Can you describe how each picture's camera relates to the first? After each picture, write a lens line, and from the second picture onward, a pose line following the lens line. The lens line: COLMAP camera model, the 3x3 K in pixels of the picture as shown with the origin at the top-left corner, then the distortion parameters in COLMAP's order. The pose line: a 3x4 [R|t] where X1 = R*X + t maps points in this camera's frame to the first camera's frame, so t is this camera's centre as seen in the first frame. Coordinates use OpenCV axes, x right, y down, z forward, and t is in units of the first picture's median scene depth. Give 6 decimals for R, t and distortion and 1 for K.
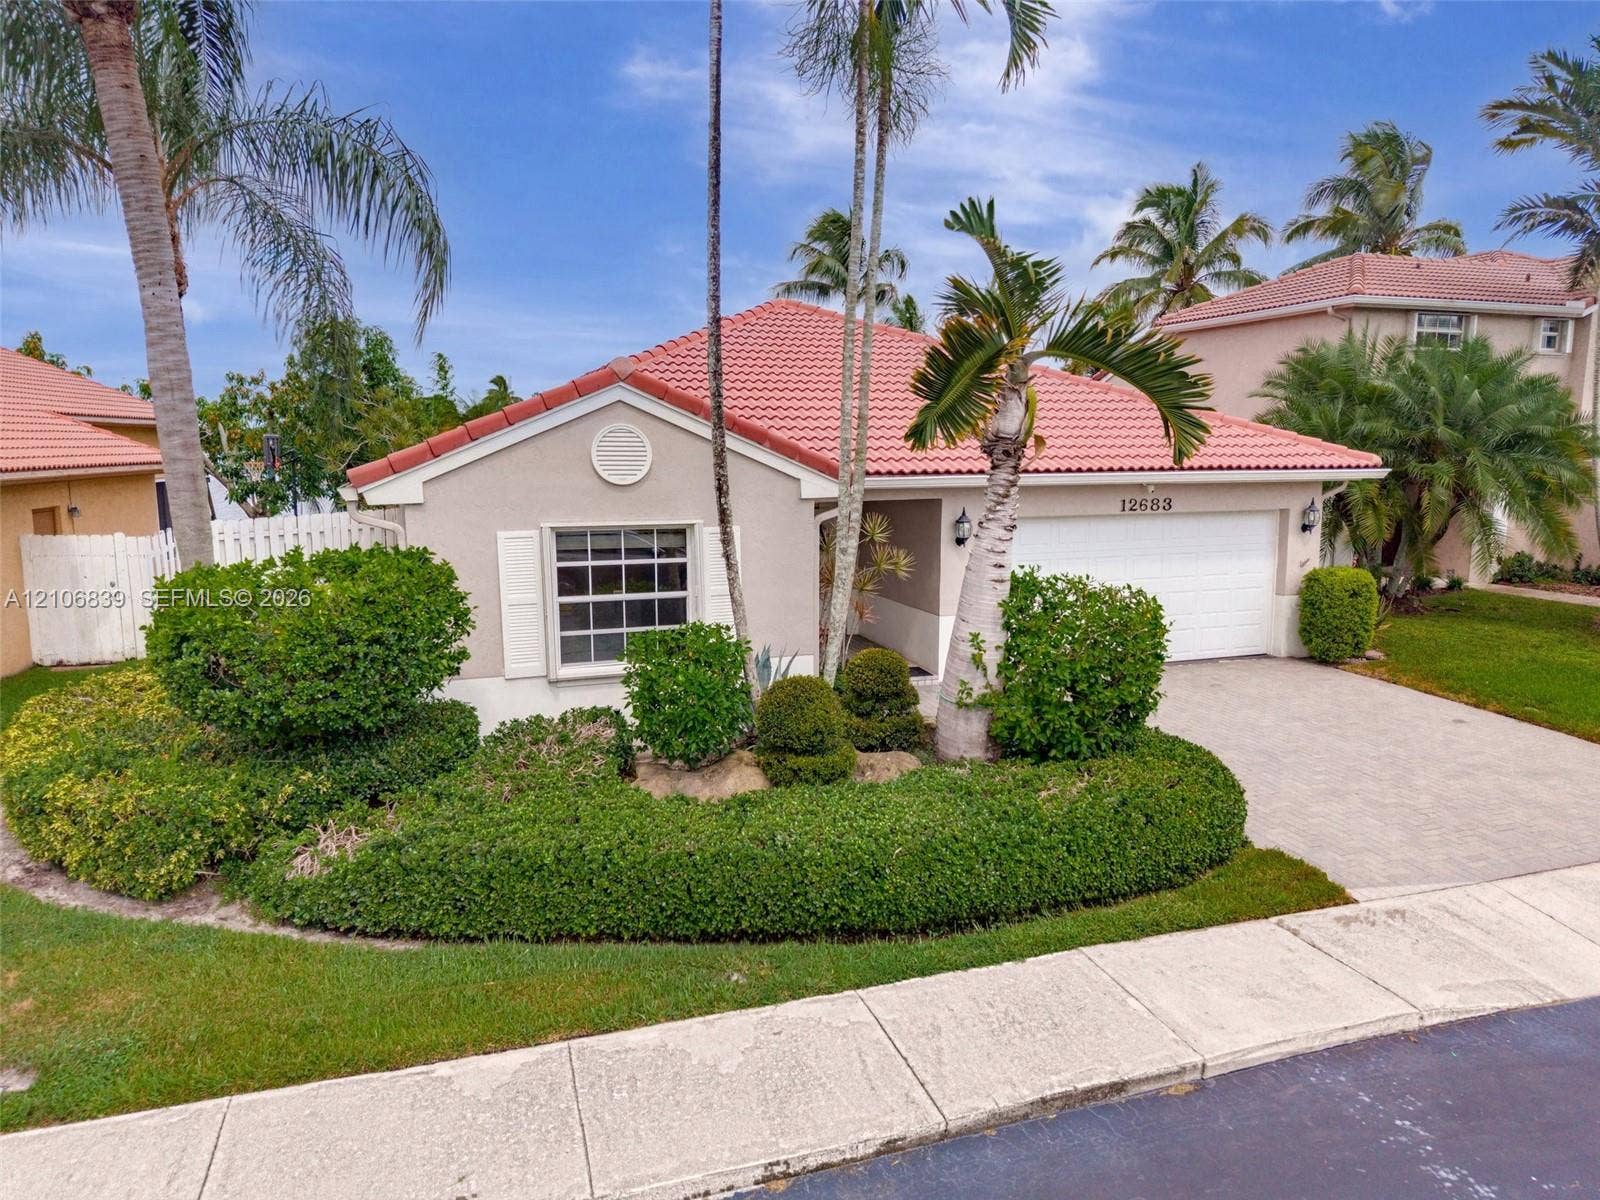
lens RADIAL K [[1065.3, 0, 800.0], [0, 1065.3, 600.0], [0, 0, 1]] dist [0.039319, -0.039564]
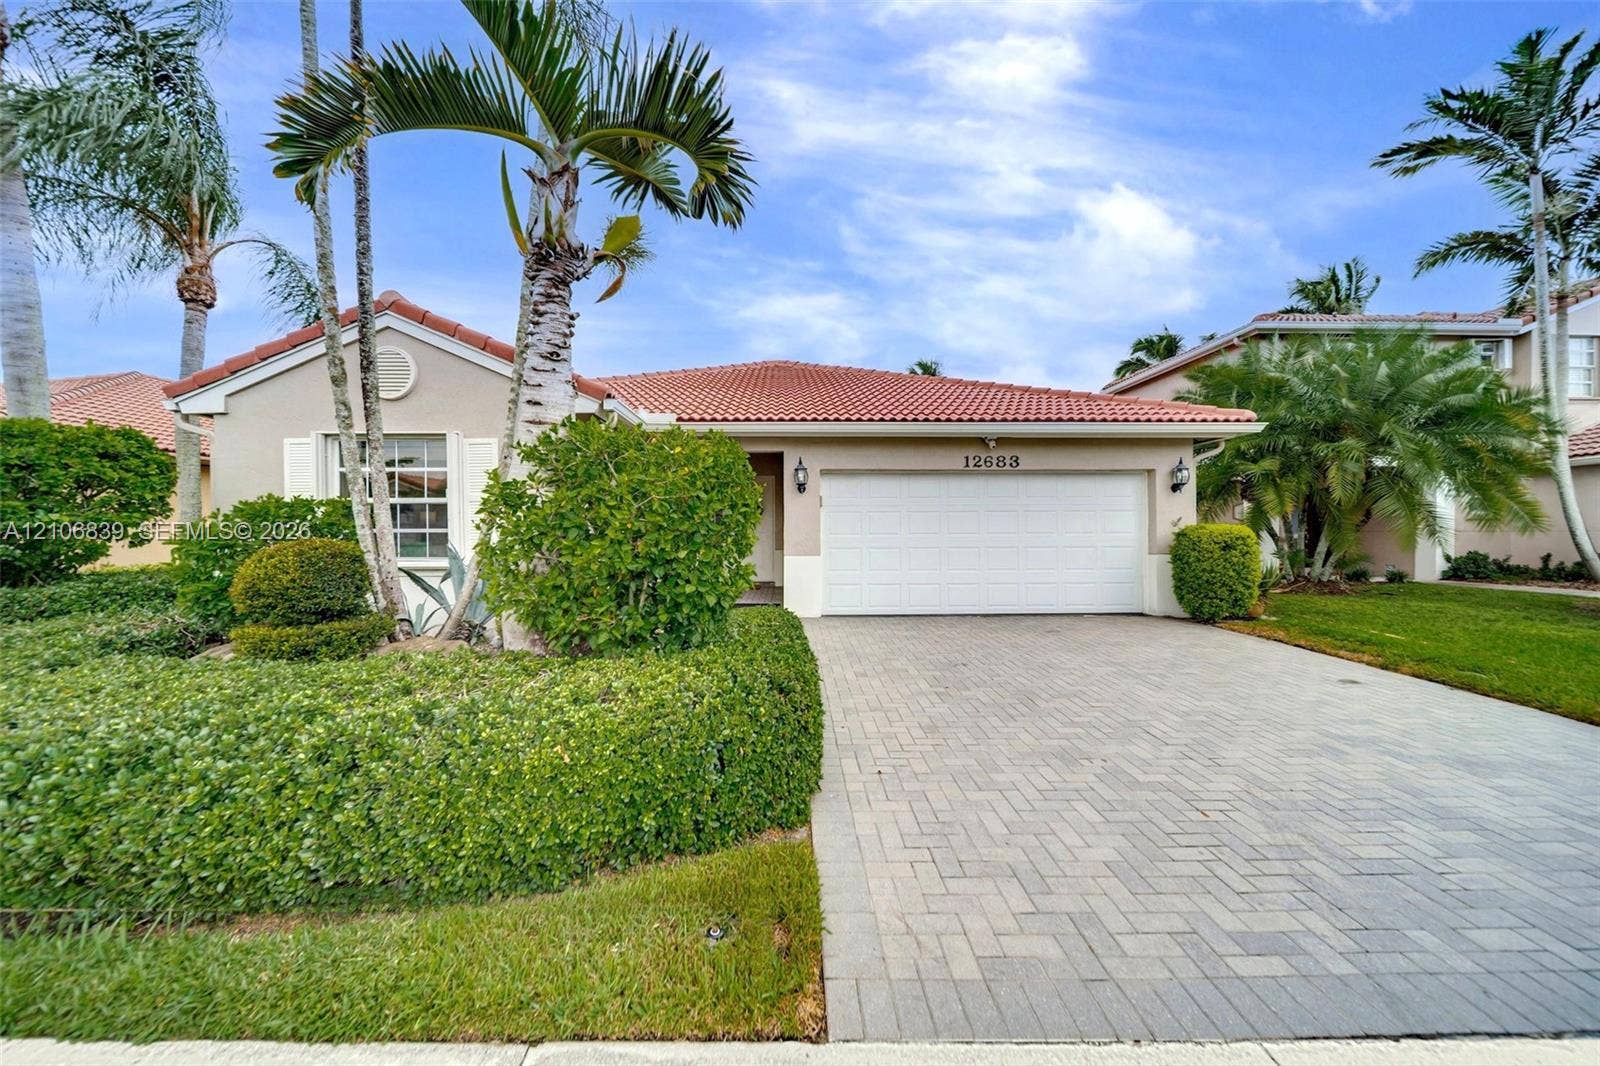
lens RADIAL K [[561.7, 0, 792.9], [0, 561.7, 535.8], [0, 0, 1]] dist [-0.001878, -0.000041]
pose [[0.952219, 0.001660, -0.305412, 0.529144], [-0.044646, 0.990000, -0.133815, 0.119805], [0.302136, 0.141056, 0.942771, 0.724930]]
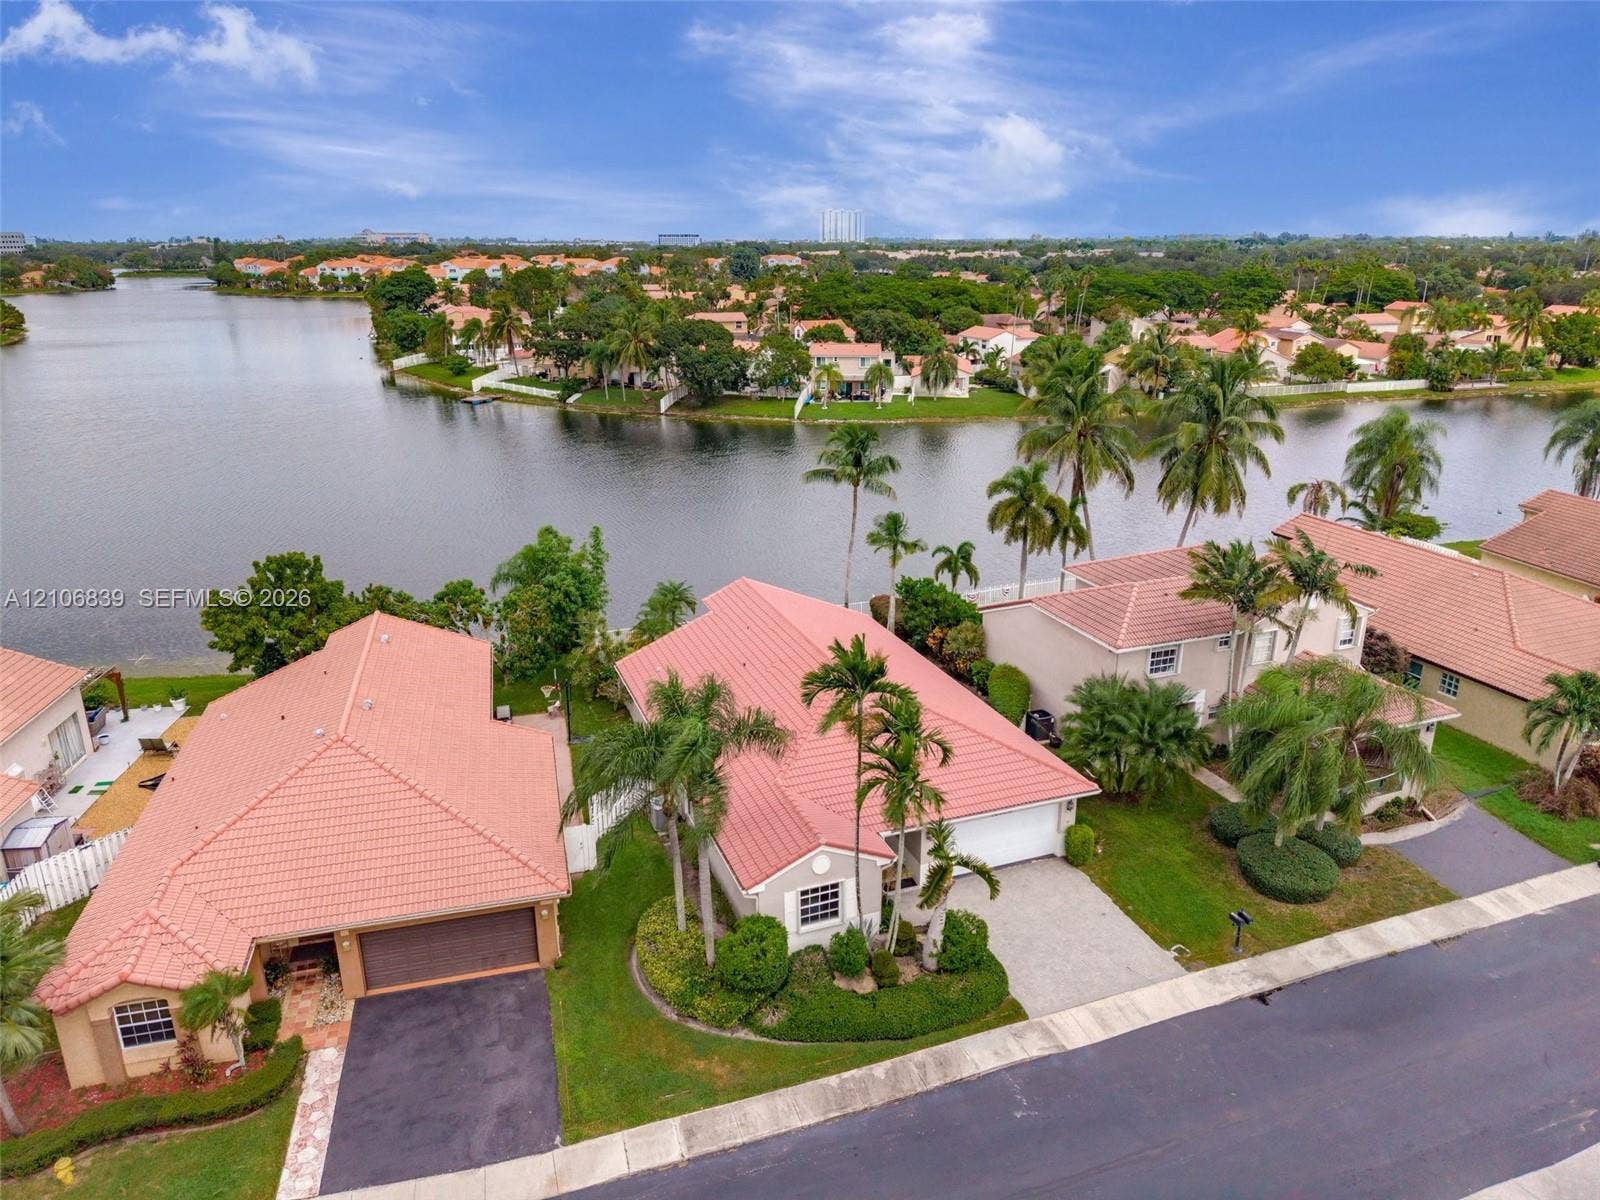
lens RADIAL K [[1065.3, 0, 800.0], [0, 1065.3, 600.0], [0, 0, 1]] dist [0.039319, -0.039564]
pose [[0.999170, -0.013840, 0.038304, -0.414668], [0.006862, 0.984255, 0.176620, -1.776586], [-0.040146, -0.176211, 0.983533, -2.353337]]
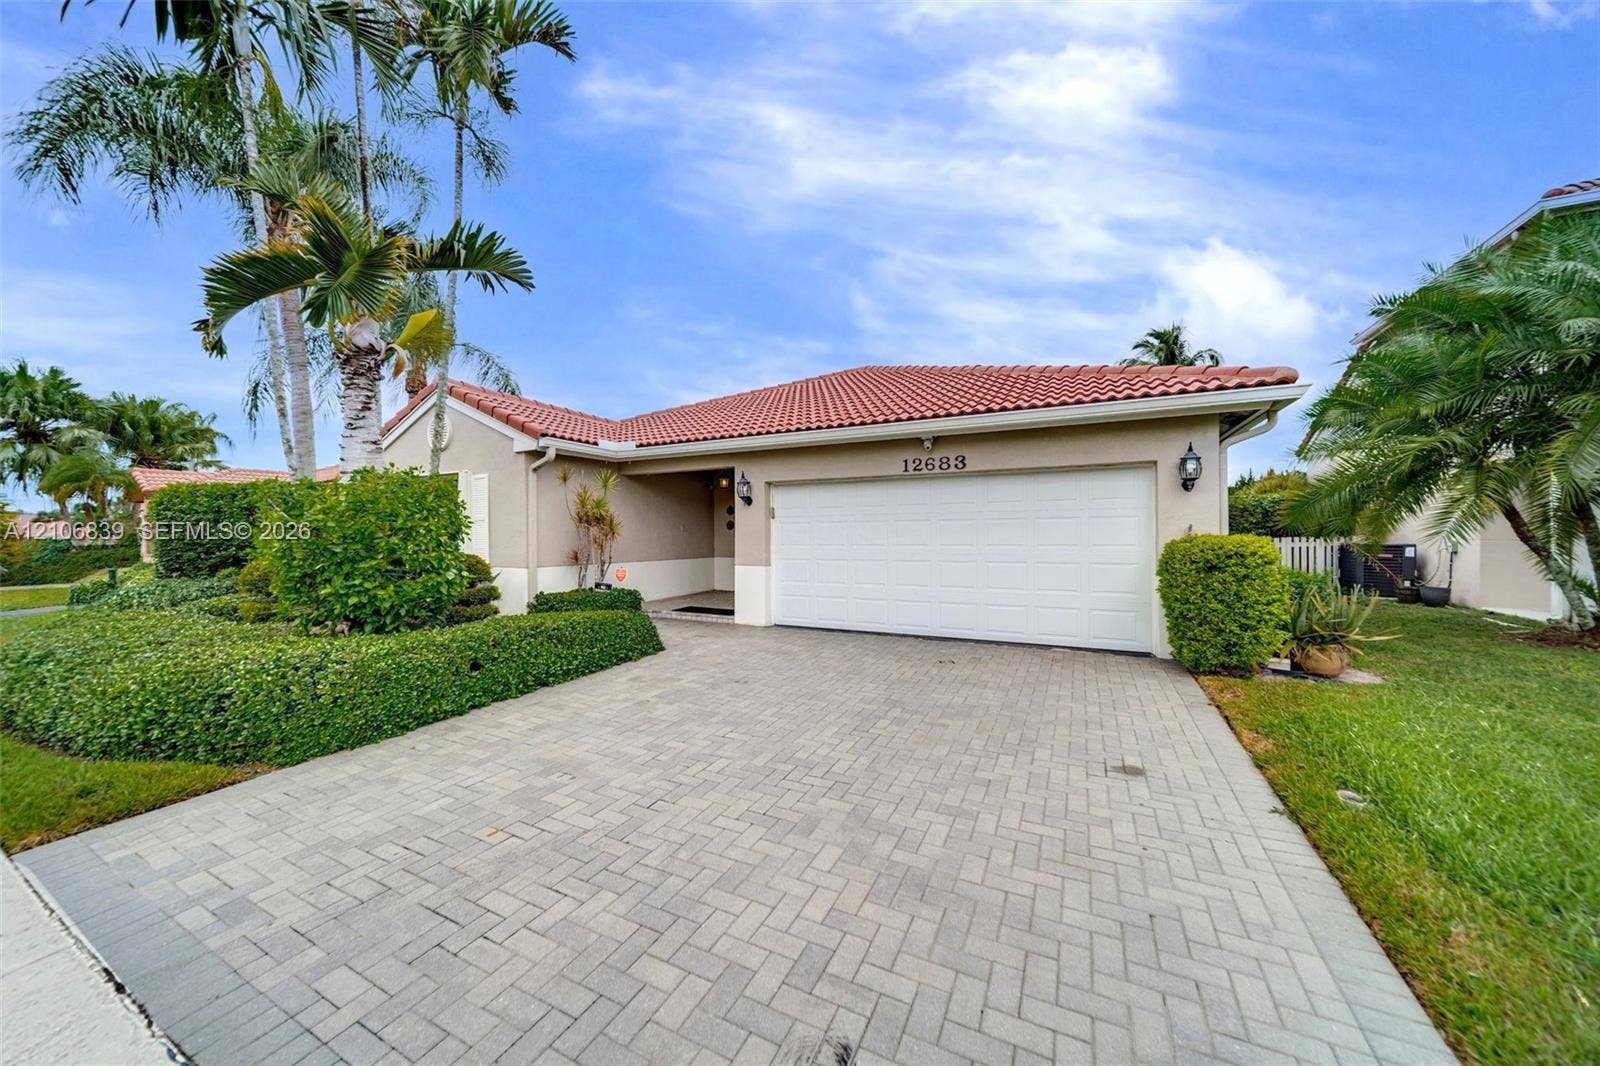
lens RADIAL K [[561.7, 0, 792.9], [0, 561.7, 535.8], [0, 0, 1]] dist [-0.001878, -0.000041]
pose [[0.697795, -0.001392, -0.716296, 1.025019], [-0.103248, 0.989360, -0.102505, 0.065729], [0.708817, 0.145484, 0.690227, 0.999413]]
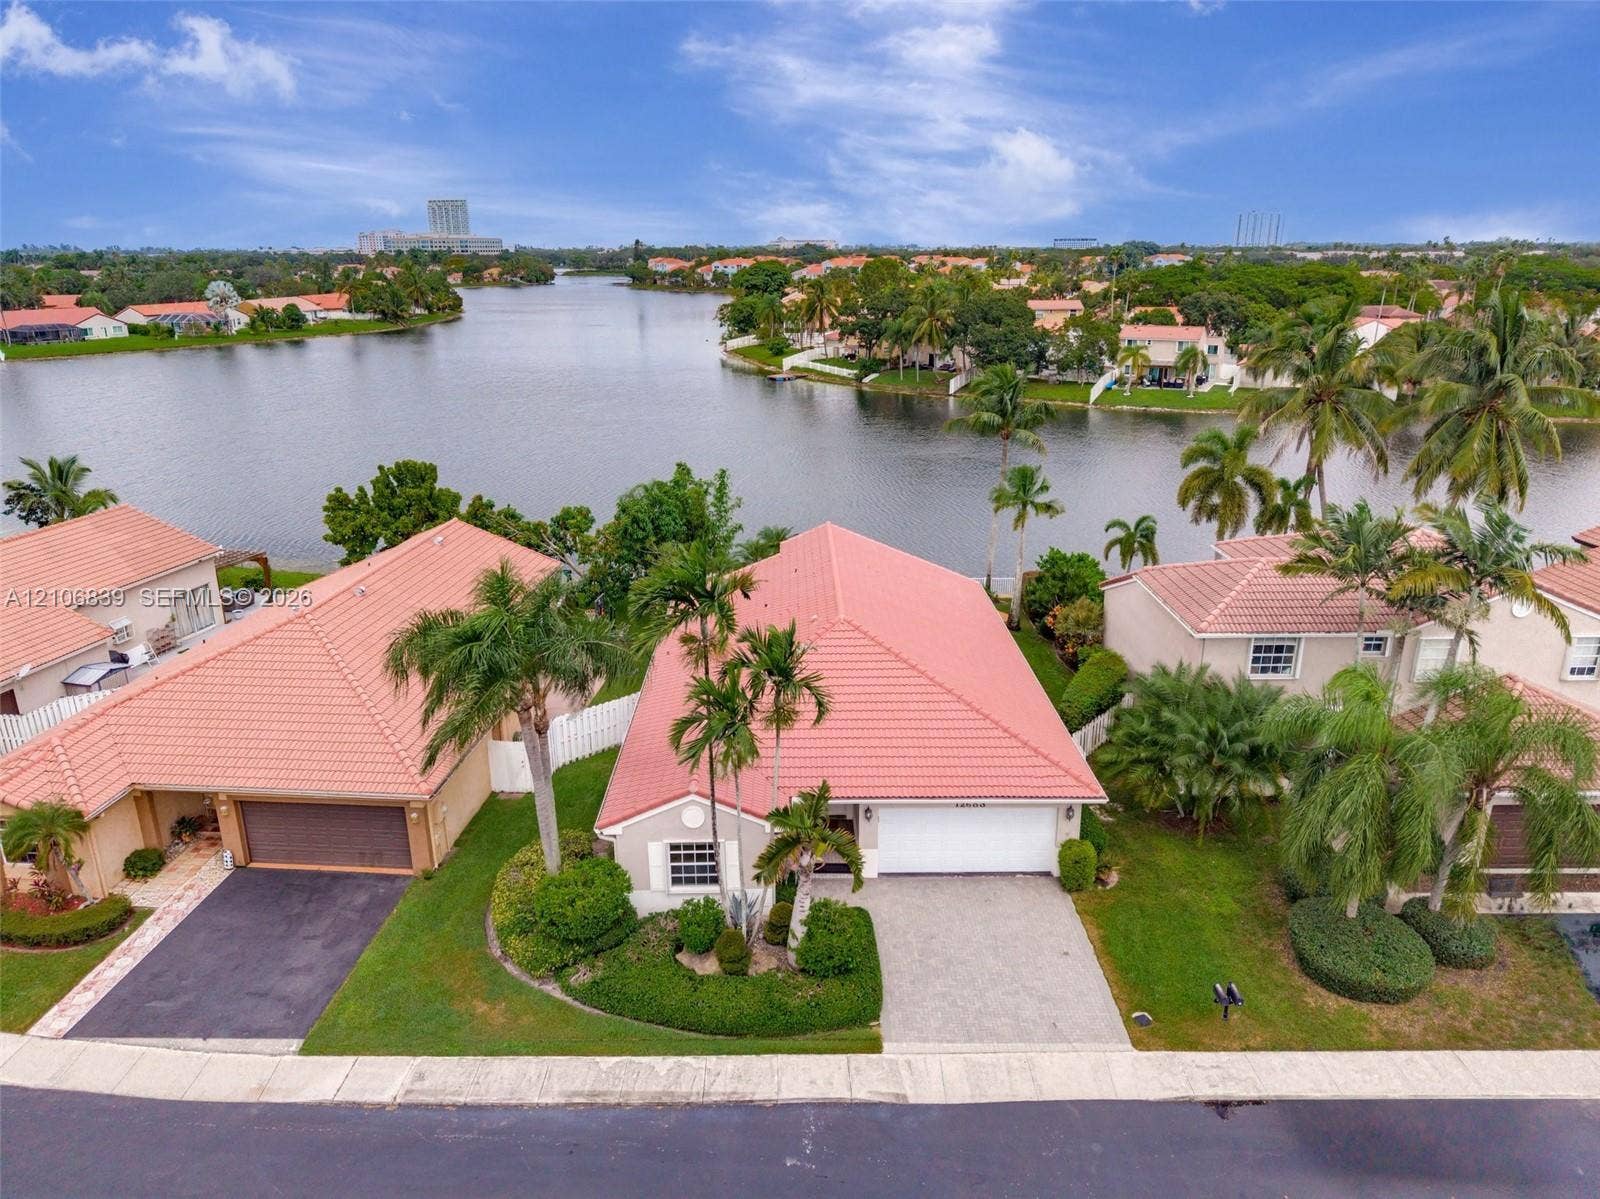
lens RADIAL K [[1065.3, 0, 800.0], [0, 1065.3, 599.5], [0, 0, 1]] dist [0.039319, -0.039564]
pose [[0.951842, 0.093765, -0.291899, 0.983343], [-0.042817, 0.983409, 0.176275, -1.401301], [0.303585, -0.155288, 0.940065, -1.604780]]
